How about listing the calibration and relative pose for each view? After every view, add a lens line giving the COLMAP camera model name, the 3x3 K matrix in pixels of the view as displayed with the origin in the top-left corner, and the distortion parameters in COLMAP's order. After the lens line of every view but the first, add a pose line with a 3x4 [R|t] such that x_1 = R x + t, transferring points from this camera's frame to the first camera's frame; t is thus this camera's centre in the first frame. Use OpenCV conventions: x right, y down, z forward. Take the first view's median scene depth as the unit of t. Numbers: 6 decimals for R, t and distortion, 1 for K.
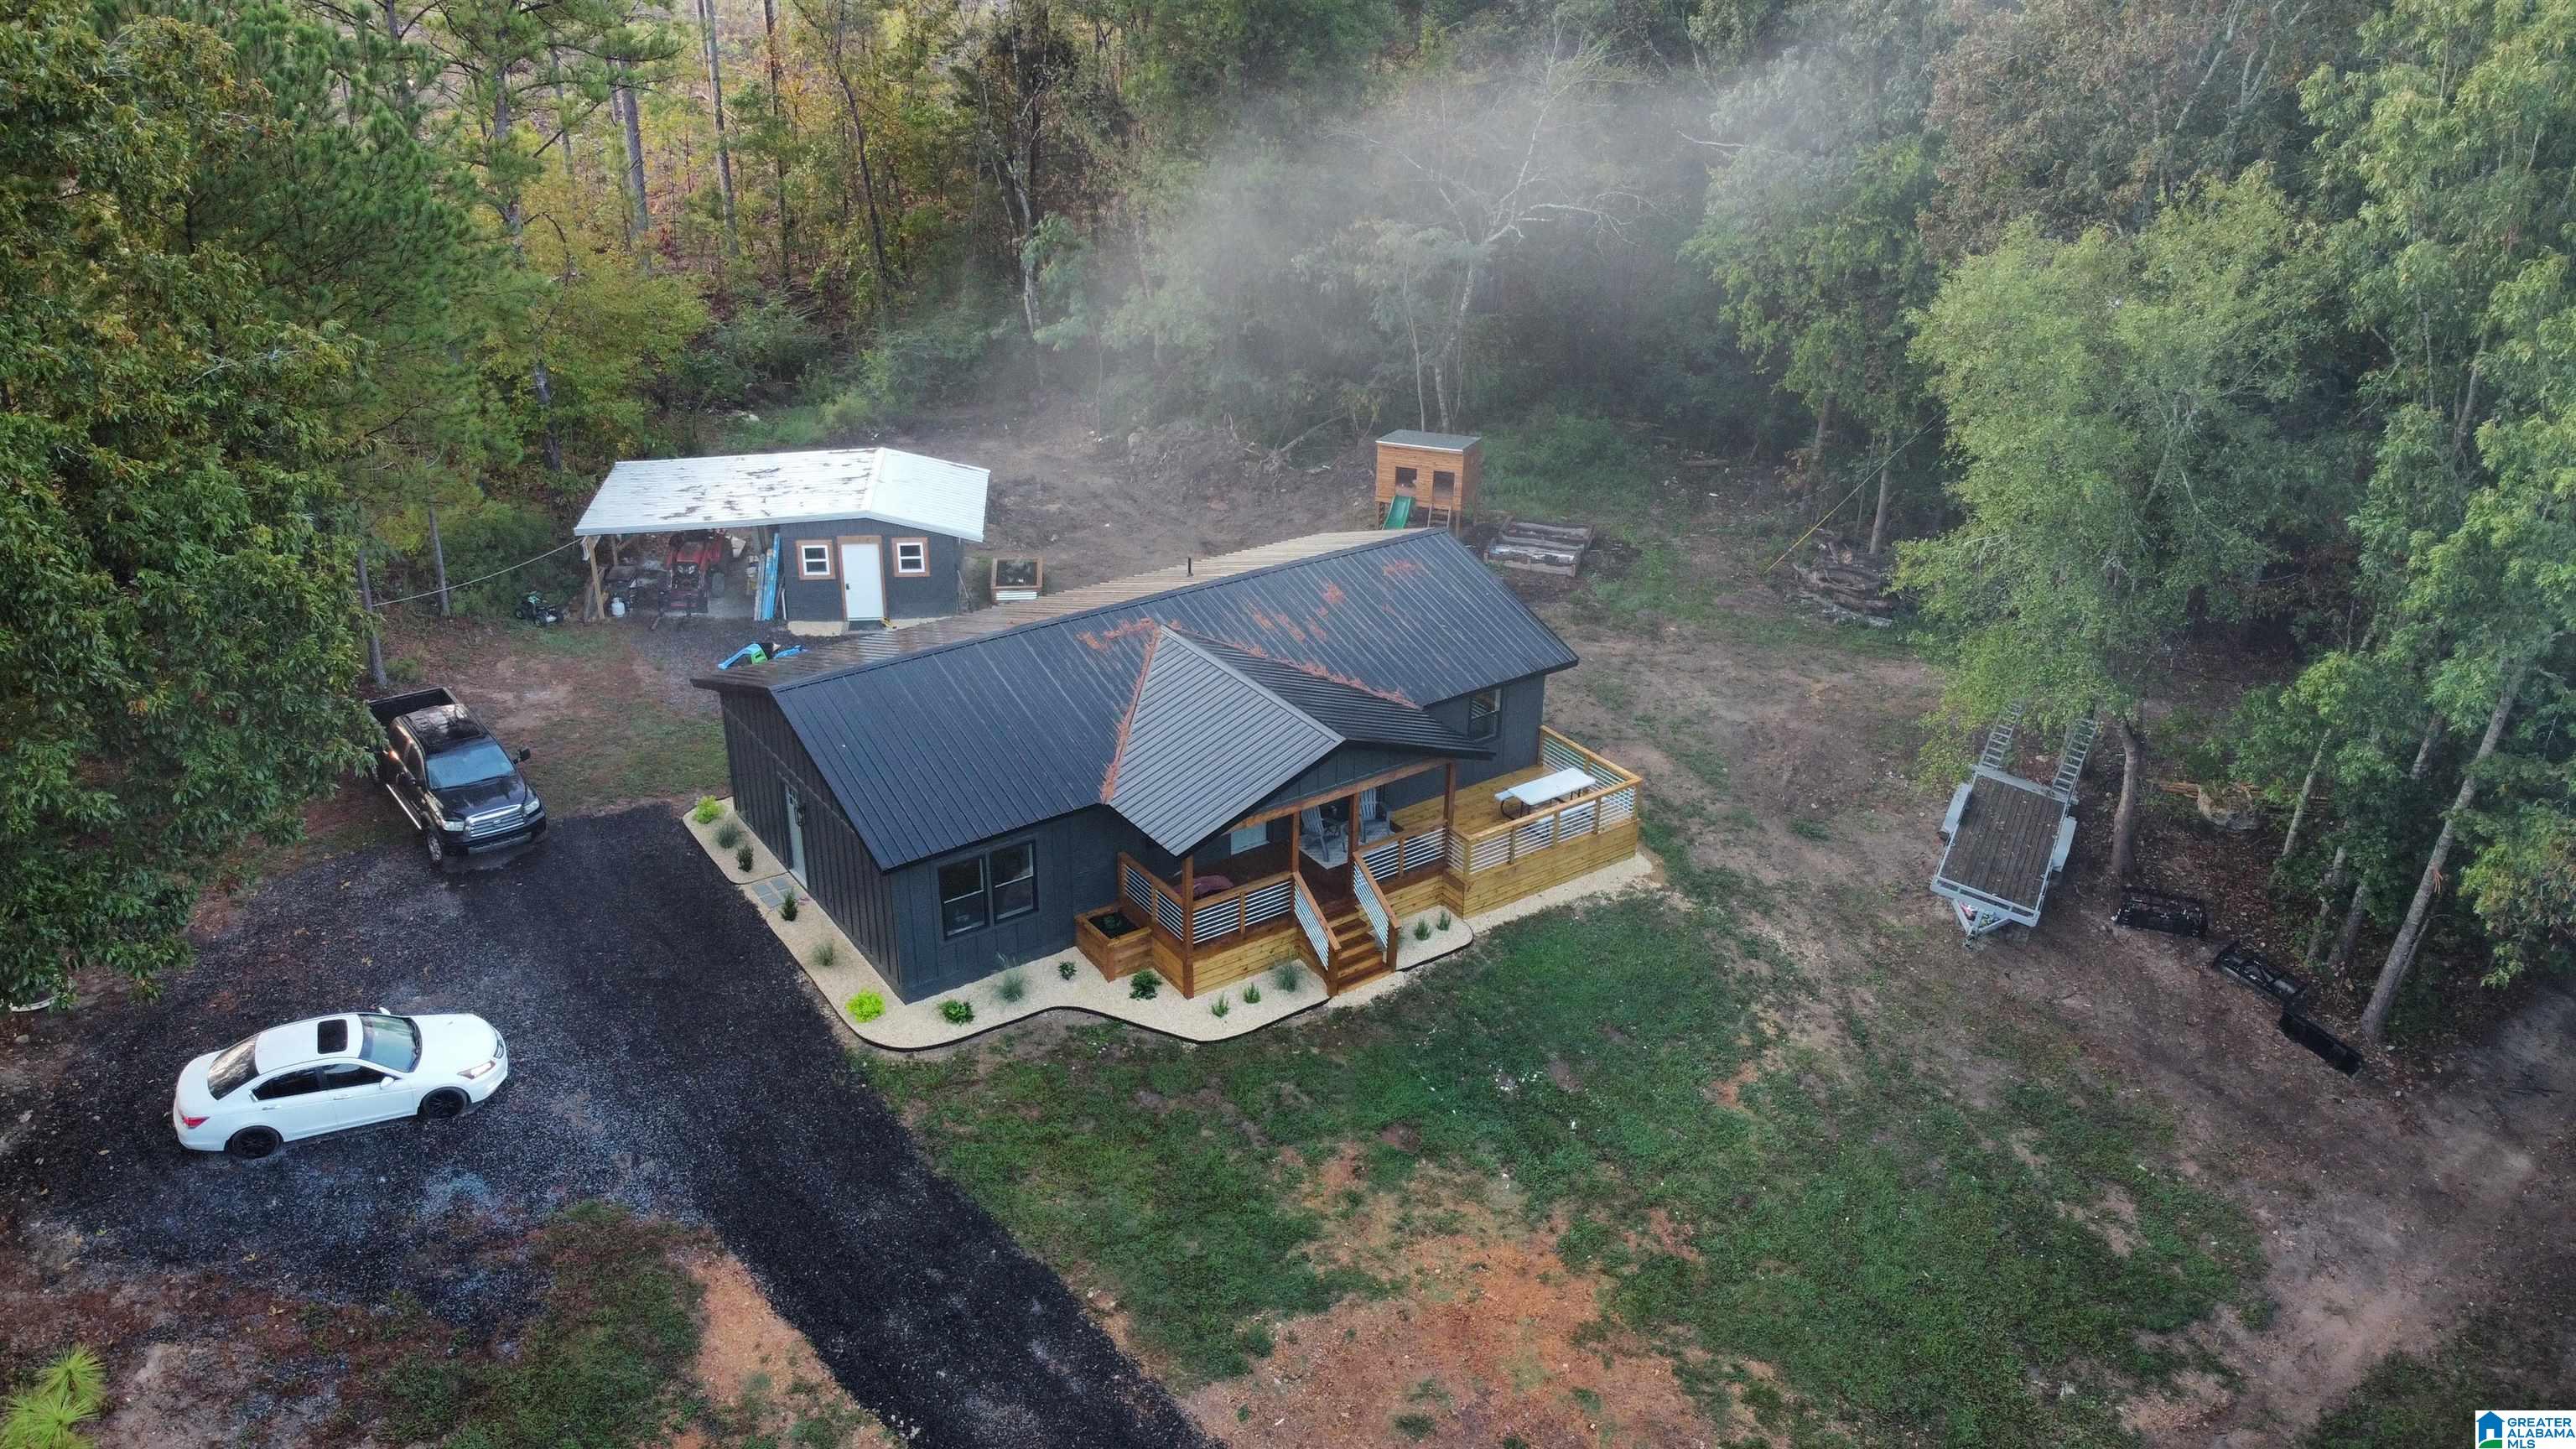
lens RADIAL K [[1958.6, 0, 1287.3], [0, 1958.6, 726.2], [0, 0, 1]] dist [-0.005225, 0.001344]
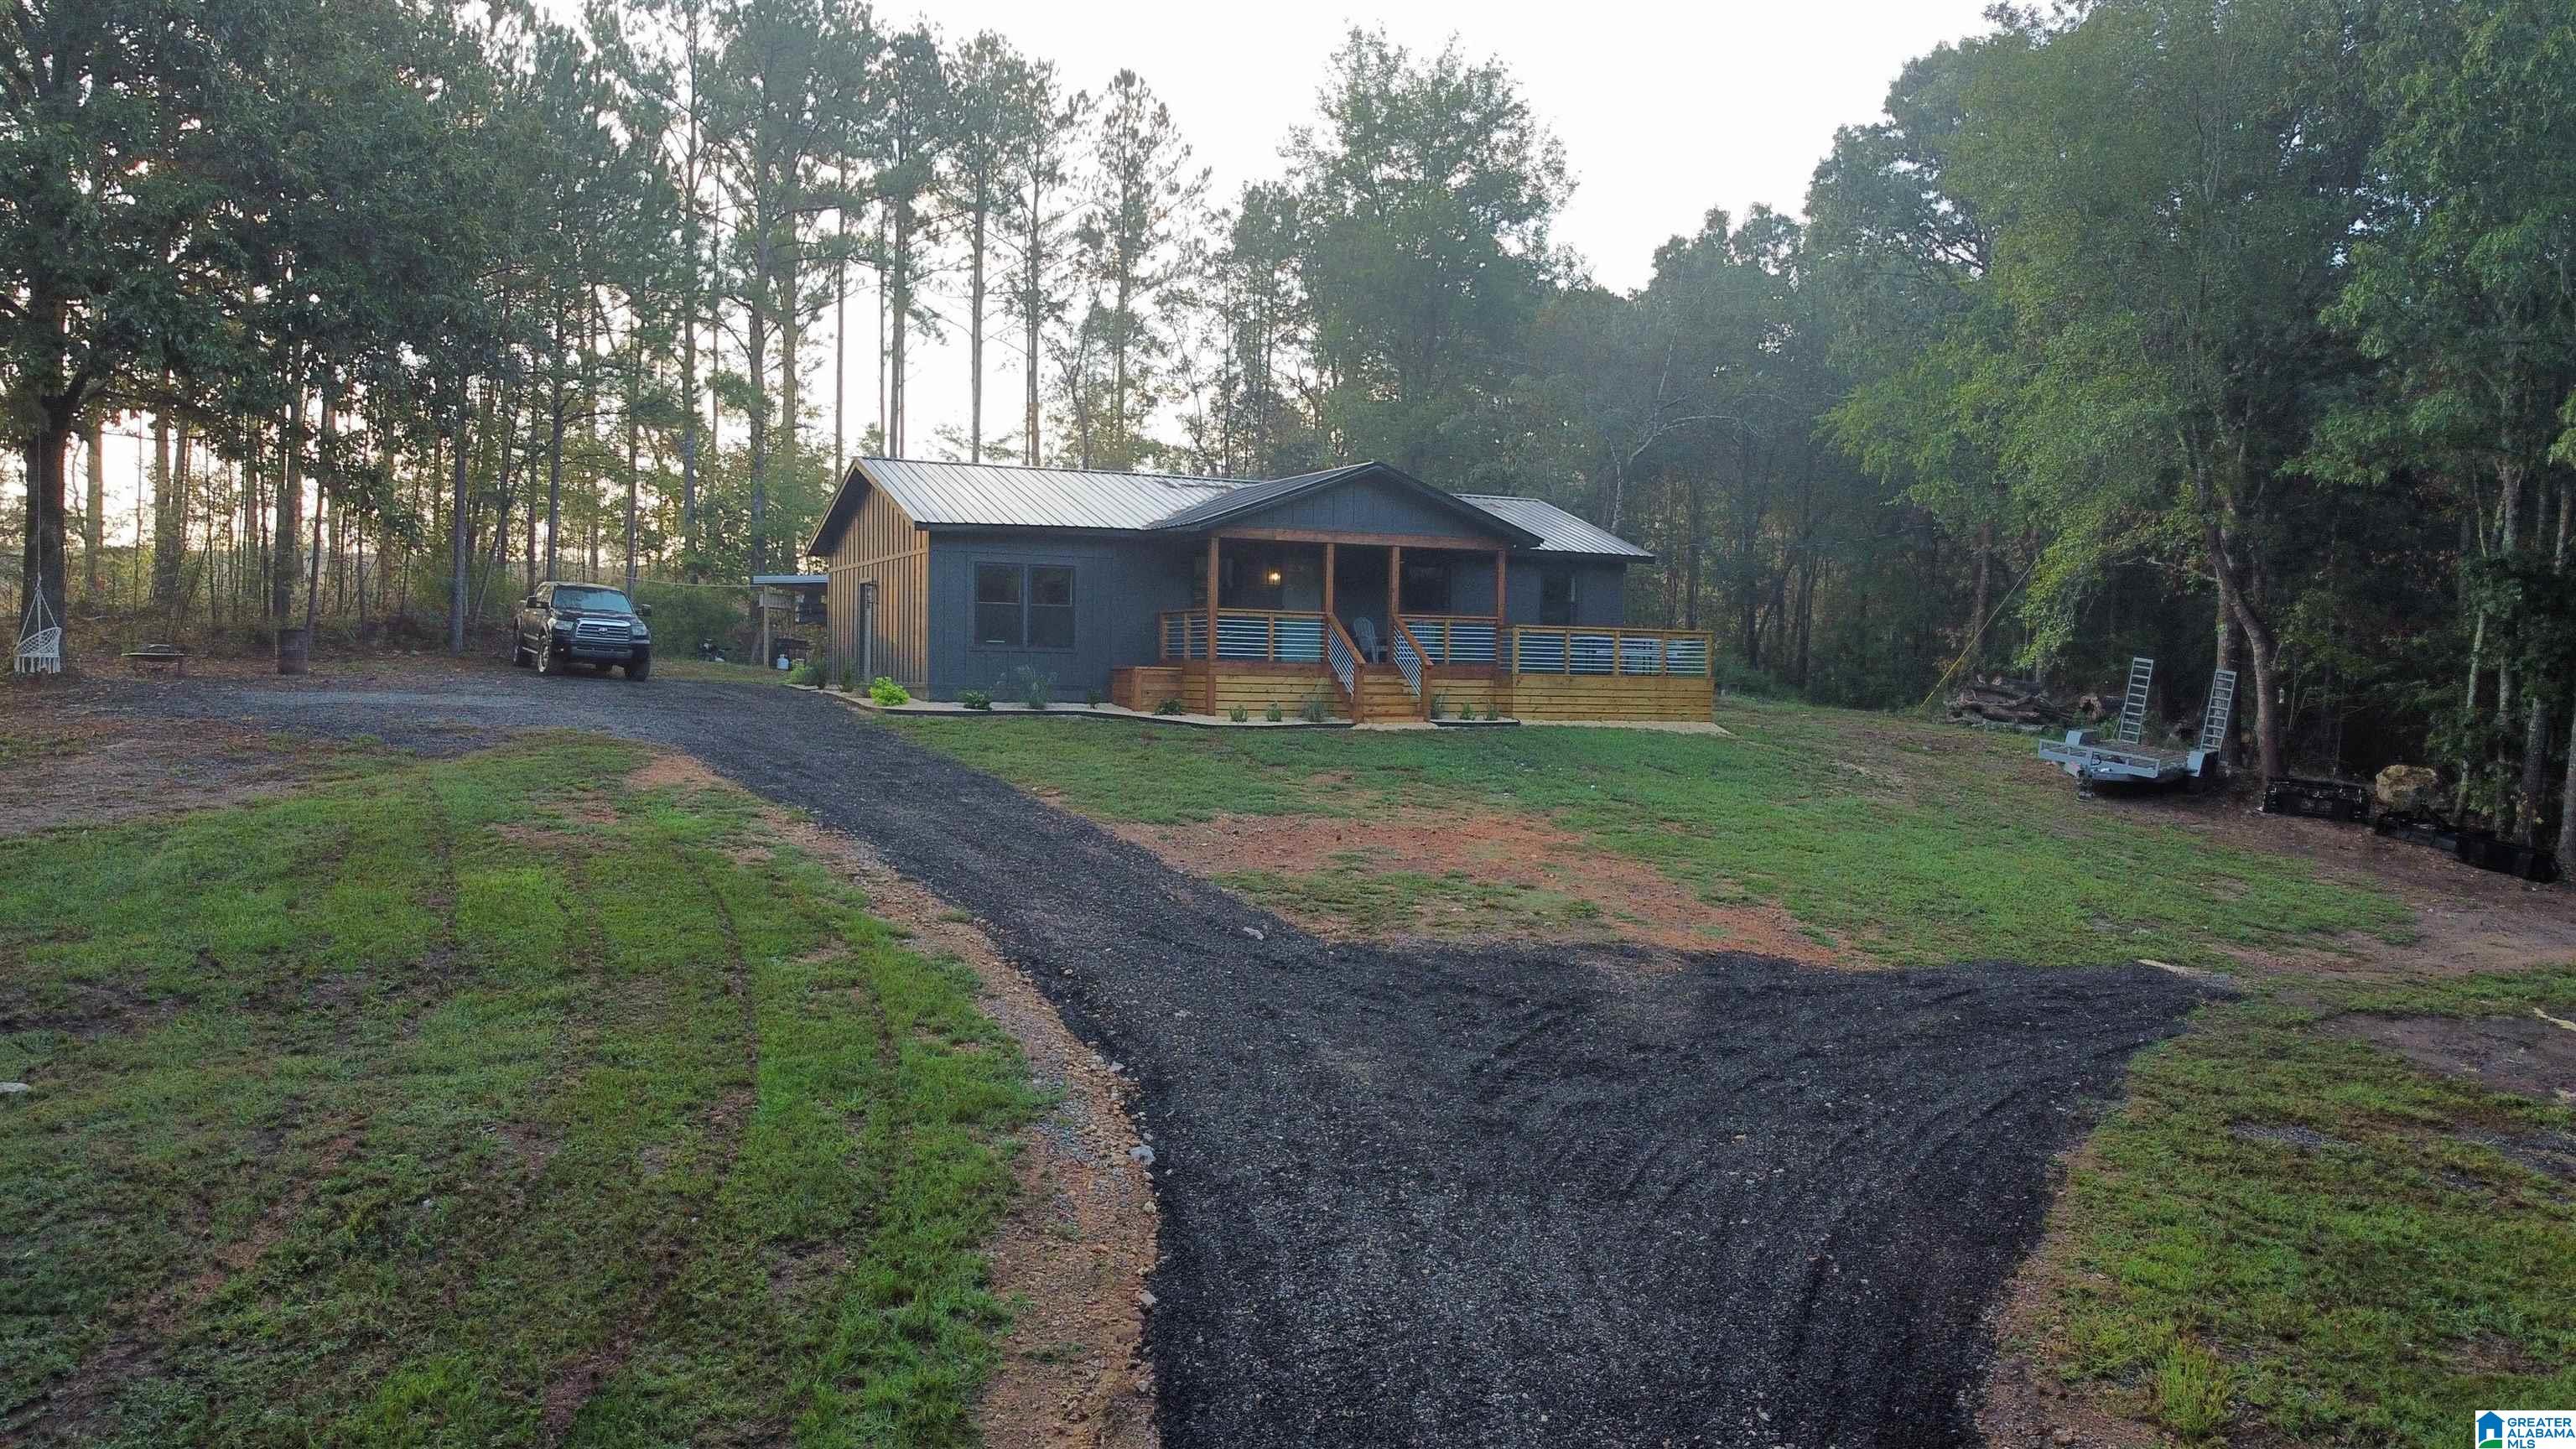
lens RADIAL K [[1958.6, 0, 1285.0], [0, 1958.6, 720.2], [0, 0, 1]] dist [-0.005225, 0.001344]
pose [[0.986441, 0.006366, -0.163990, 0.148415], [-0.074062, 0.908977, -0.410214, 0.544142], [0.146452, 0.416798, 0.897124, 0.129141]]
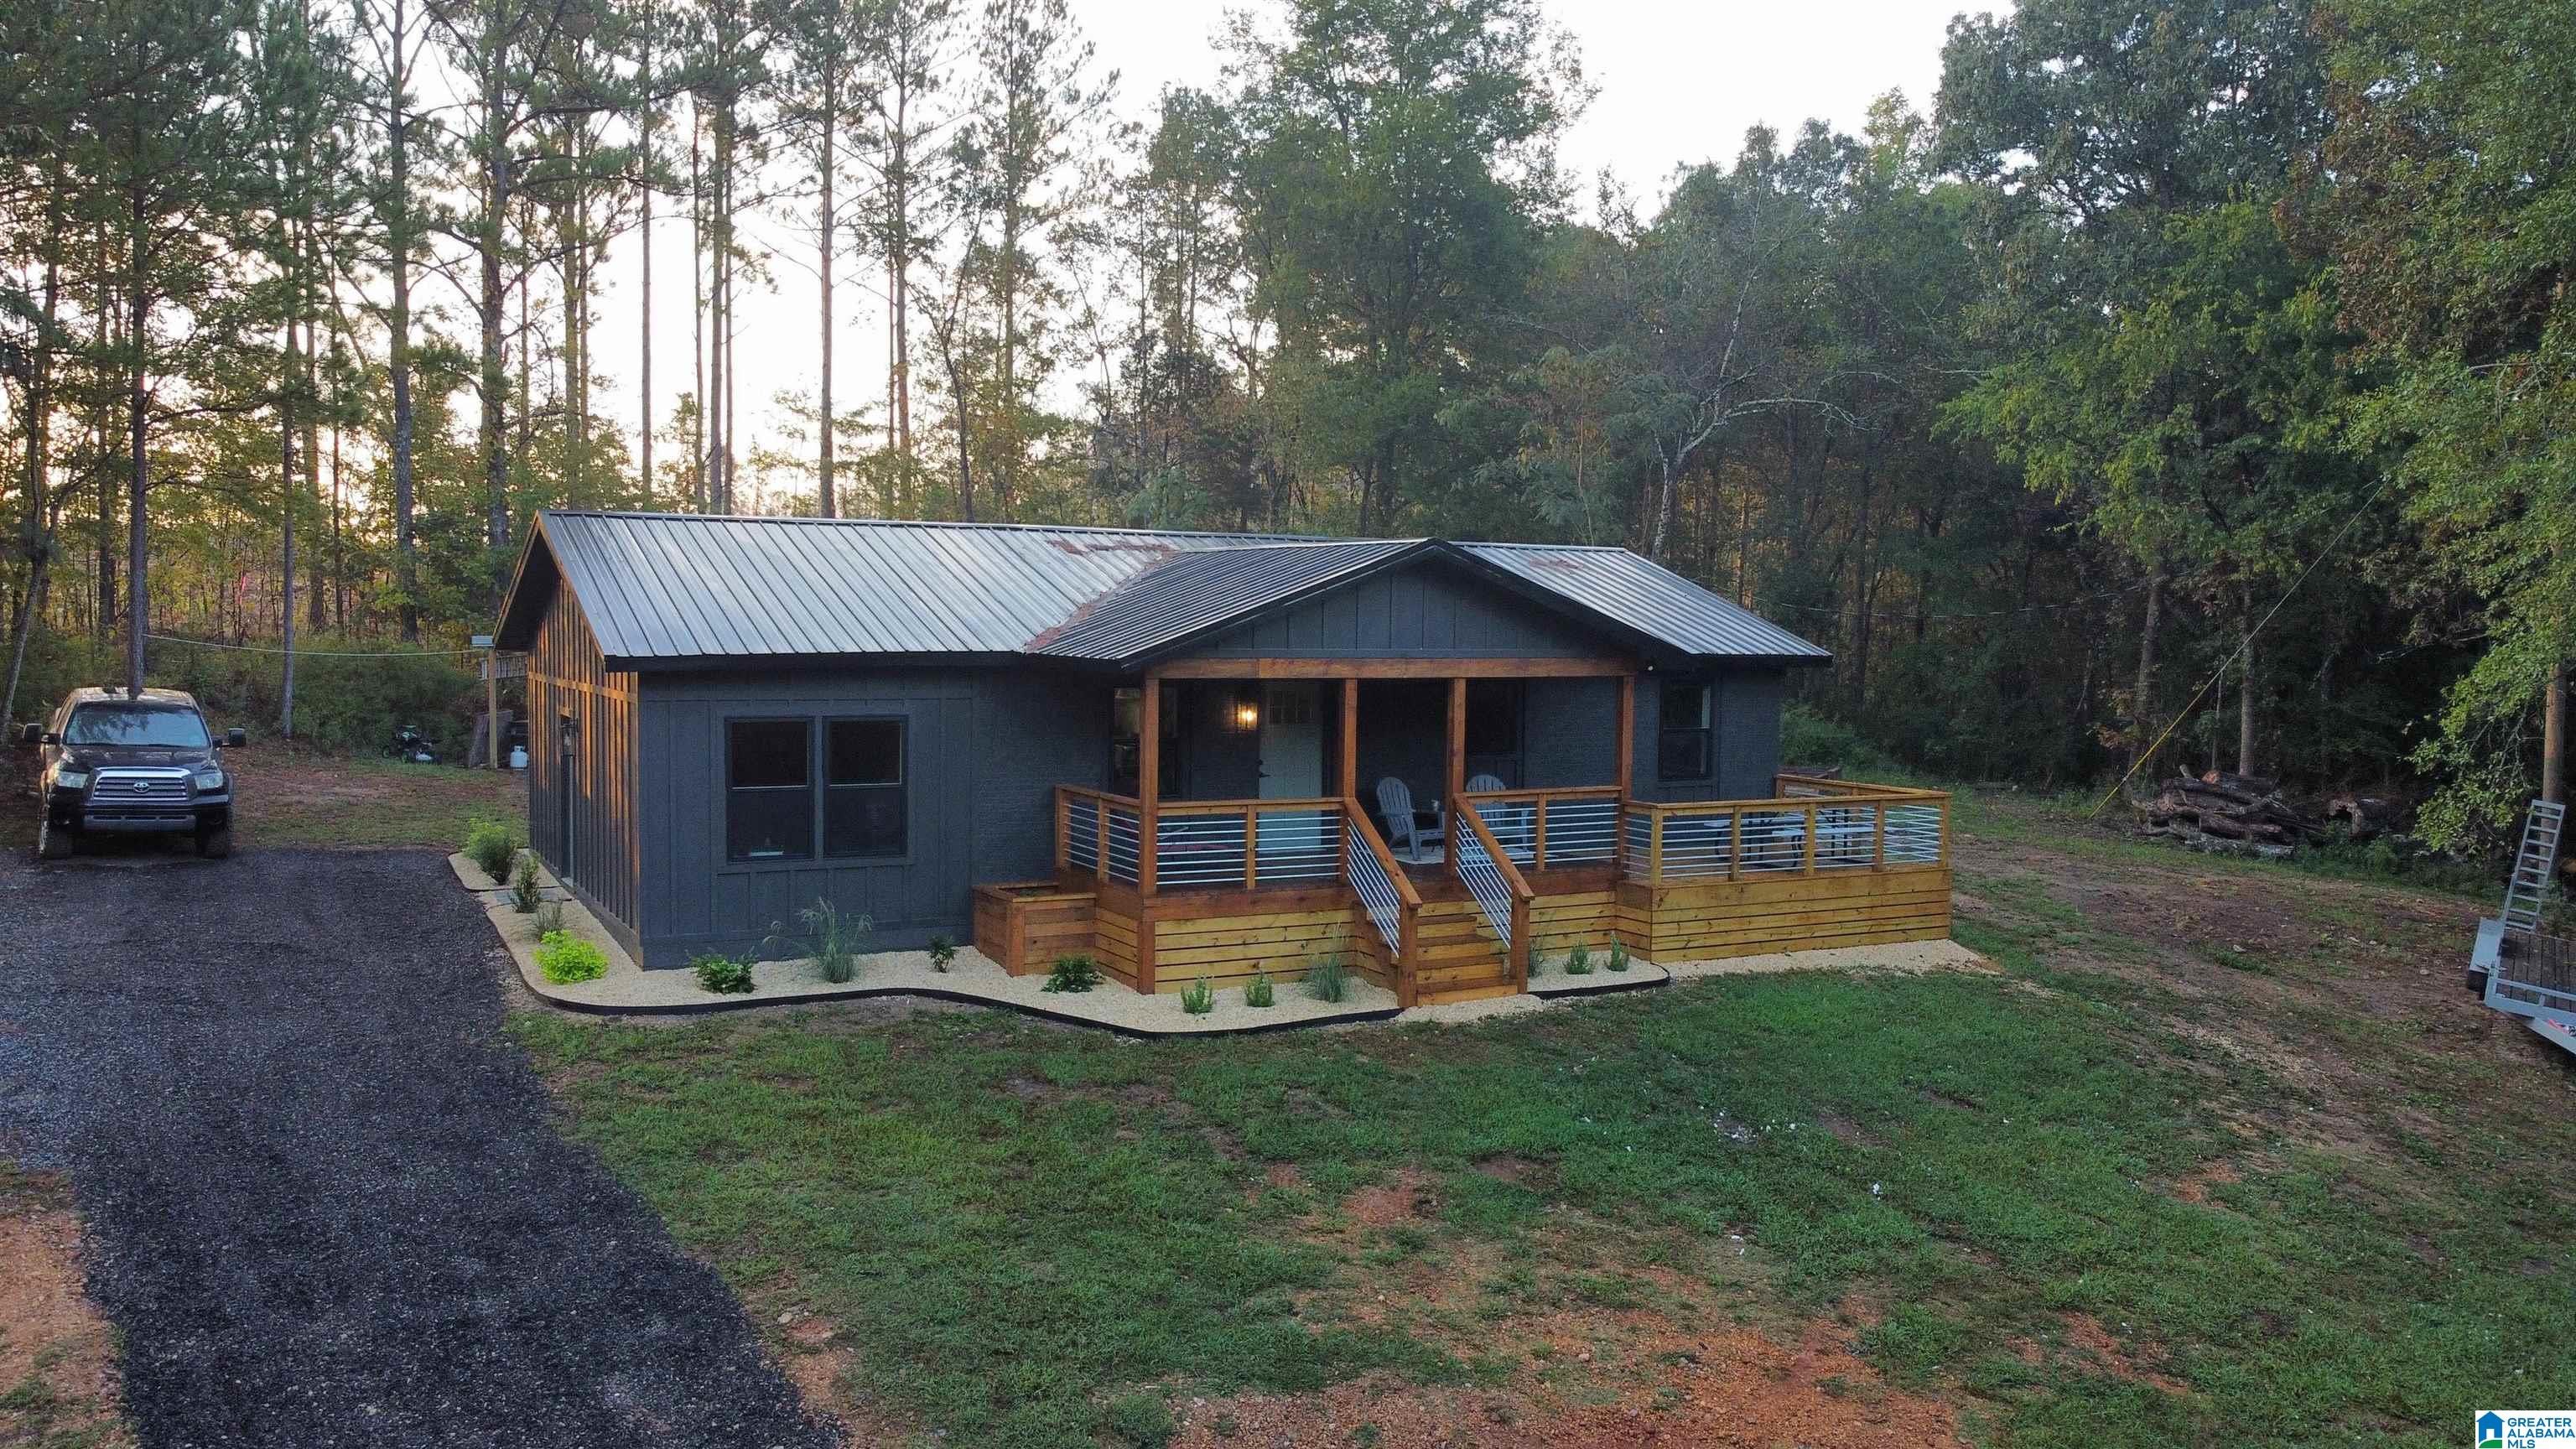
lens RADIAL K [[1958.6, 0, 1285.5], [0, 1958.6, 729.5], [0, 0, 1]] dist [-0.005225, 0.001344]
pose [[0.993378, 0.007741, -0.114630, 0.052269], [-0.050874, 0.924219, -0.378459, 0.279581], [0.103014, 0.381784, 0.918493, 0.471193]]
